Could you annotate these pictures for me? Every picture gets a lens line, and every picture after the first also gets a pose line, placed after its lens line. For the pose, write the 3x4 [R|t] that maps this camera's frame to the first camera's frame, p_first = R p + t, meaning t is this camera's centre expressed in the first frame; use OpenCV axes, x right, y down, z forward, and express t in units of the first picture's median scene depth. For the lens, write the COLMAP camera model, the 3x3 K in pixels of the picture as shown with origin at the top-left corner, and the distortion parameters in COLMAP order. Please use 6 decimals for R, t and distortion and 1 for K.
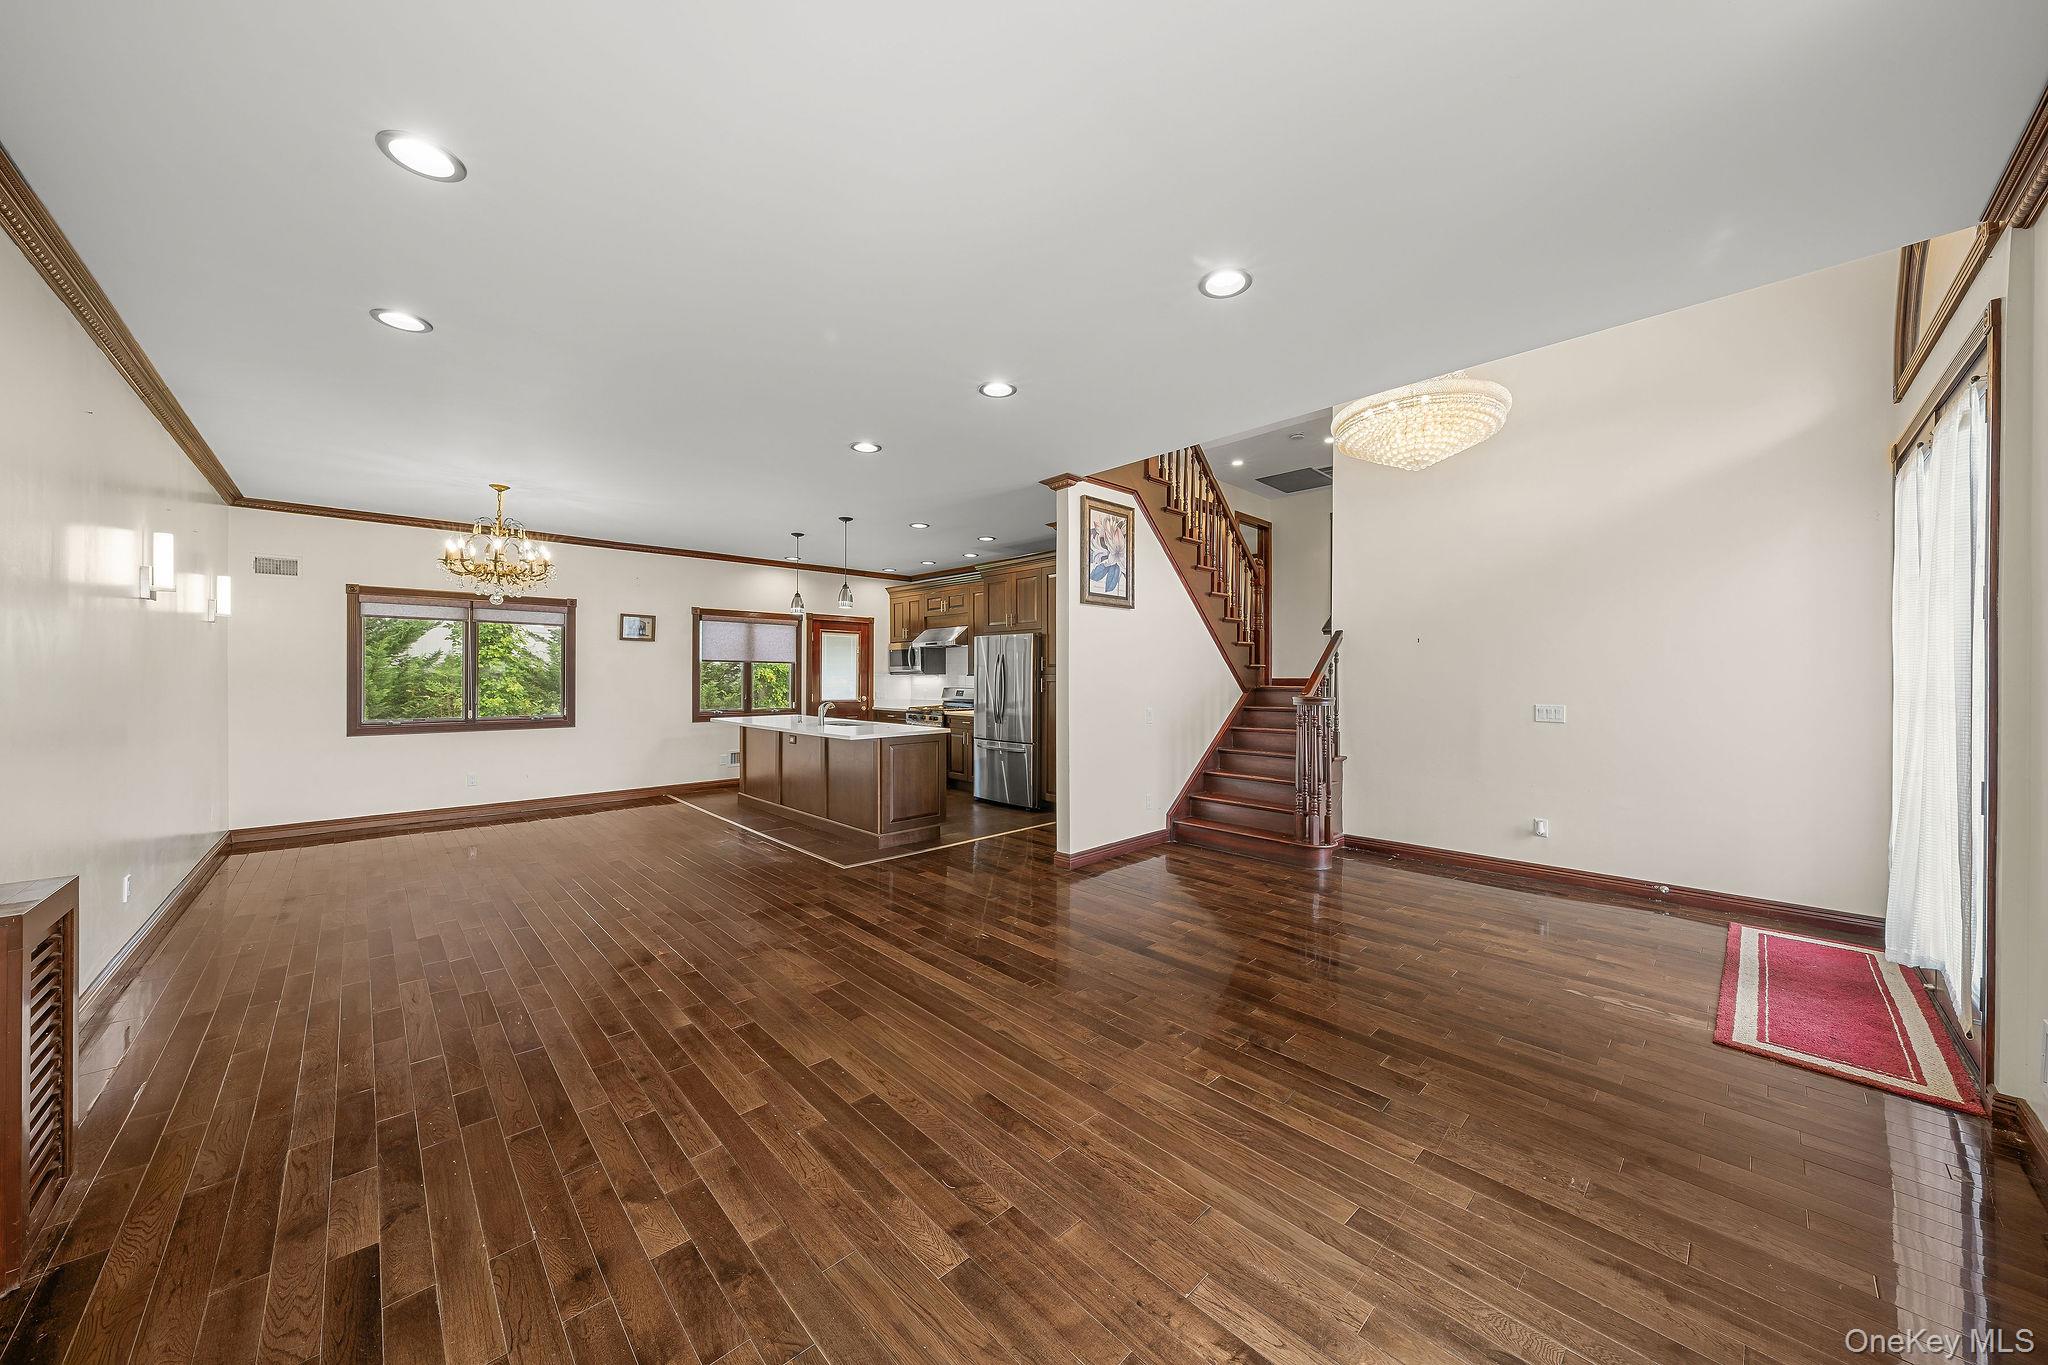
lens RADIAL K [[705.2, 0, 1032.1], [0, 705.2, 675.2], [0, 0, 1]] dist [0.004761, -0.000331]
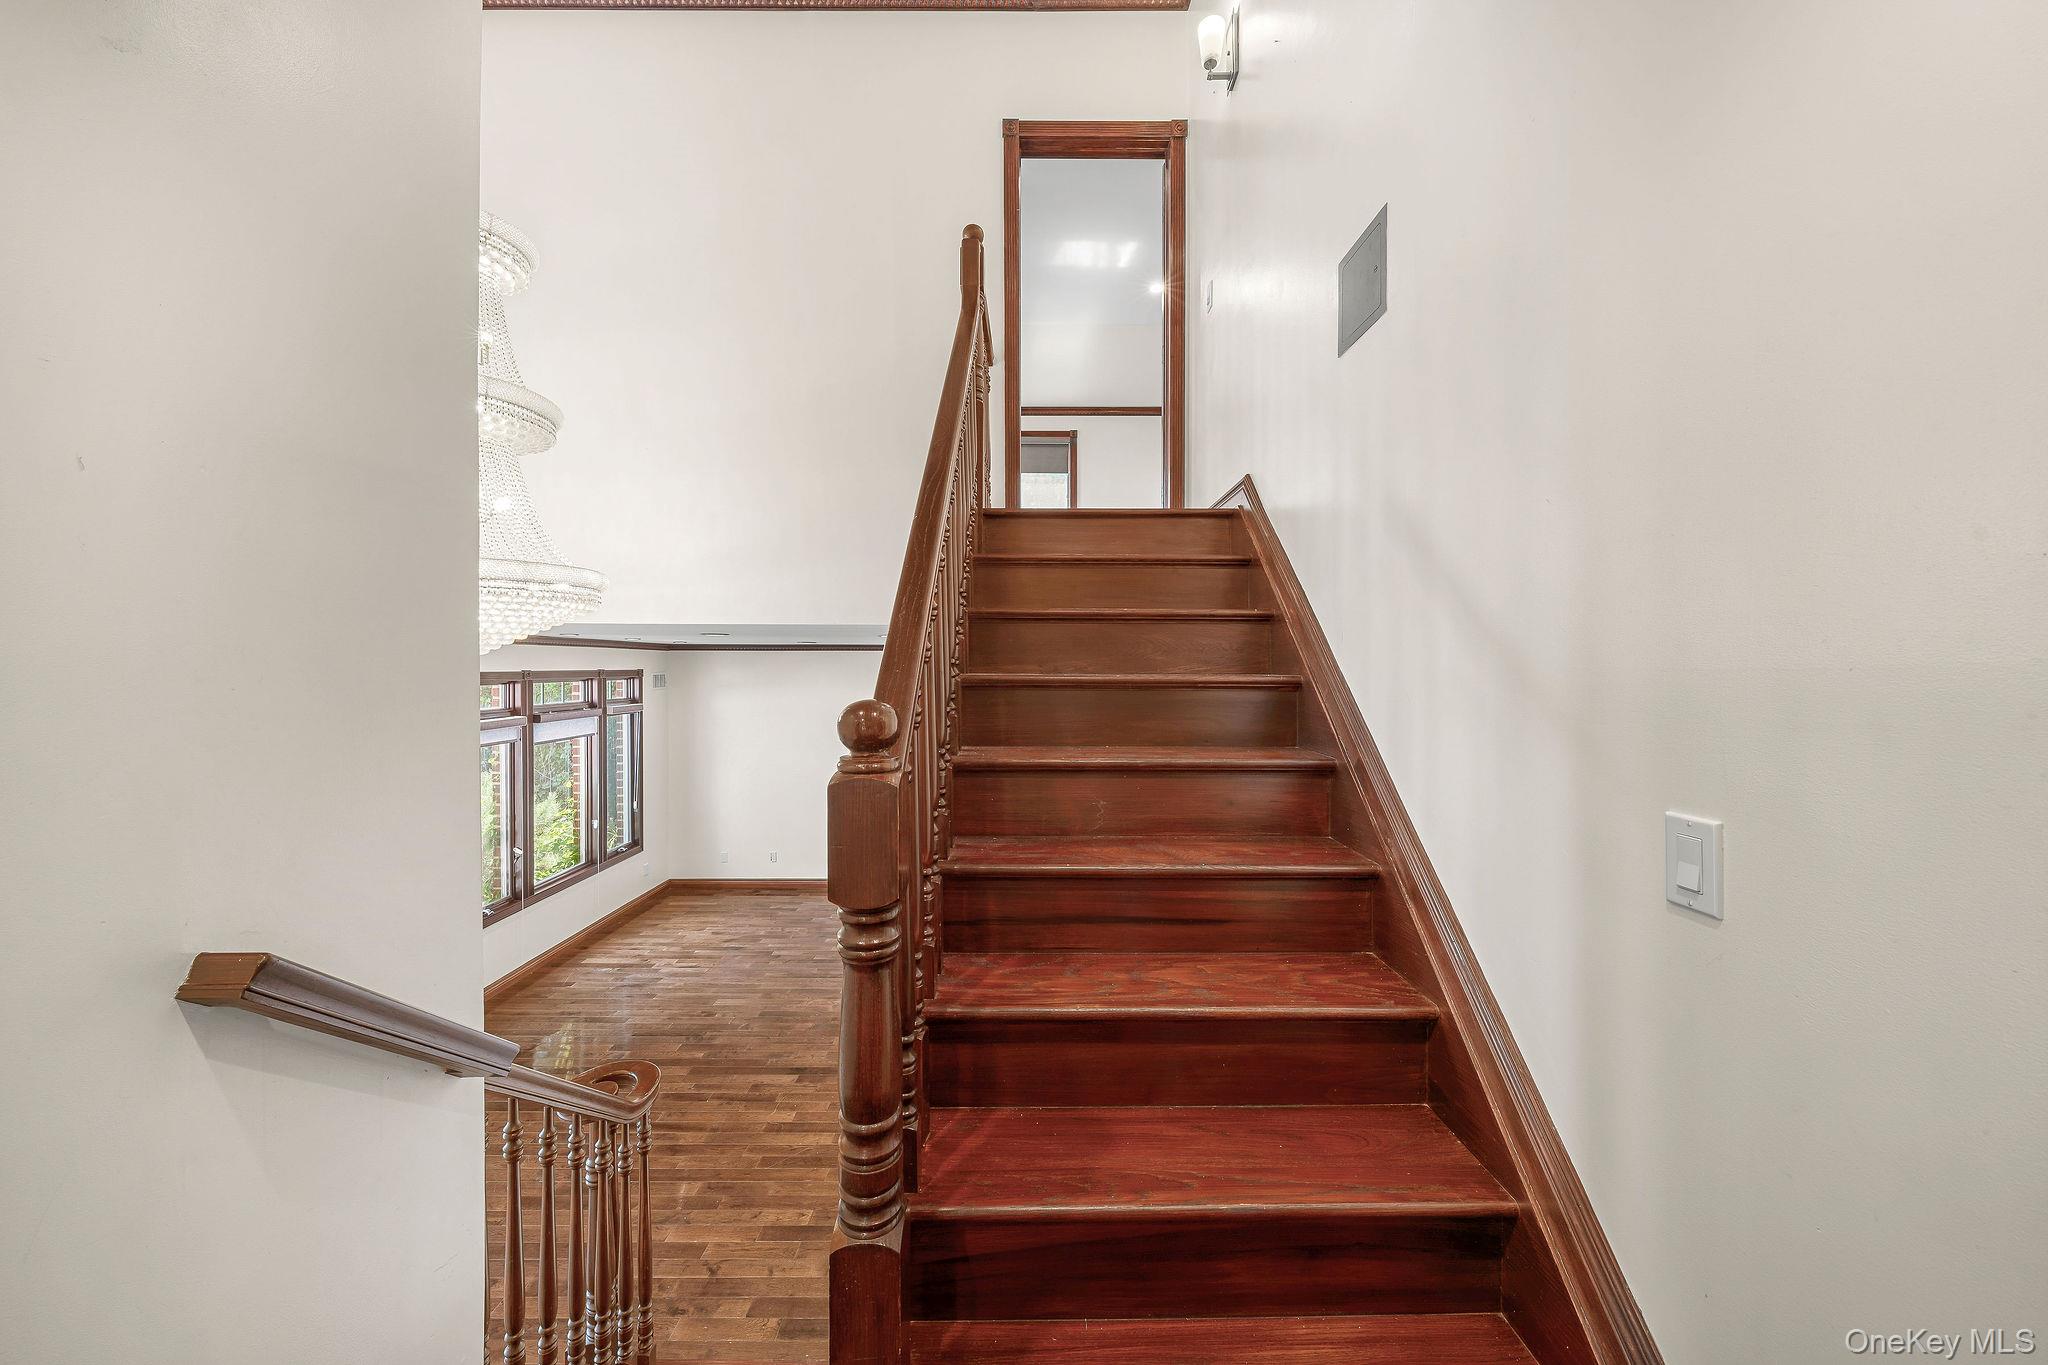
lens RADIAL K [[705.2, 0, 1012.1], [0, 705.2, 688.2], [0, 0, 1]] dist [0.004761, -0.000331]
pose [[-0.712521, 0.023159, -0.701268, 0.428044], [0.004322, 0.999581, 0.028619, -0.186298], [0.701637, 0.017361, -0.712323, 1.219901]]
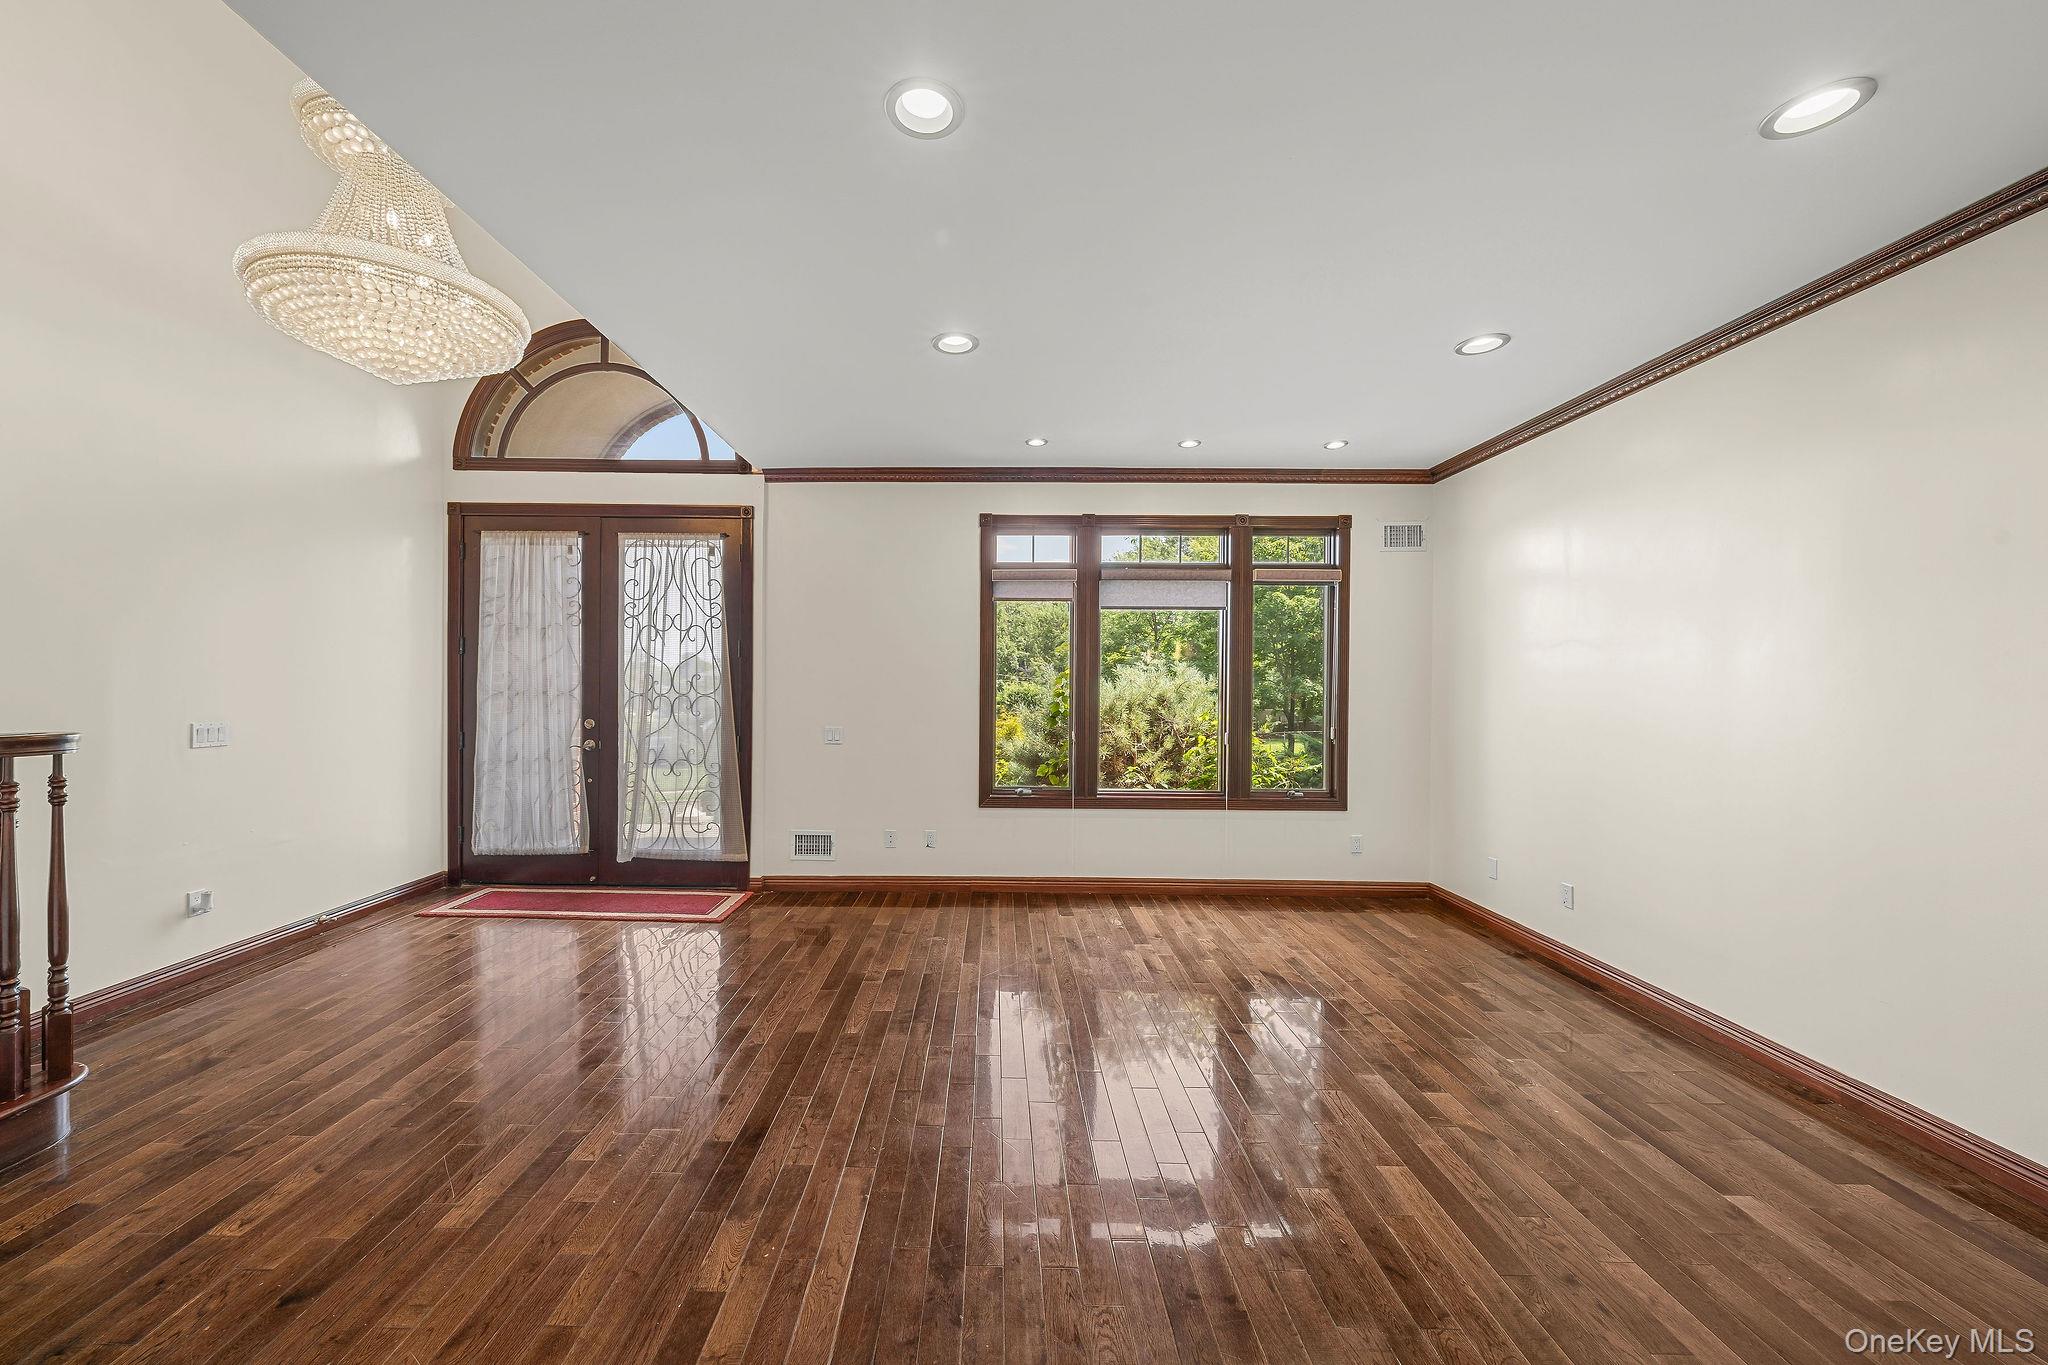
lens RADIAL K [[728.7, 0, 984.0], [0, 728.7, 691.8], [0, 0, 1]] dist [-0.000772, -0.000259]
pose [[-0.706617, -0.020406, 0.707302, -0.243194], [-0.013295, 0.999791, 0.015561, -0.007842], [-0.707472, 0.001592, -0.706740, 0.737241]]
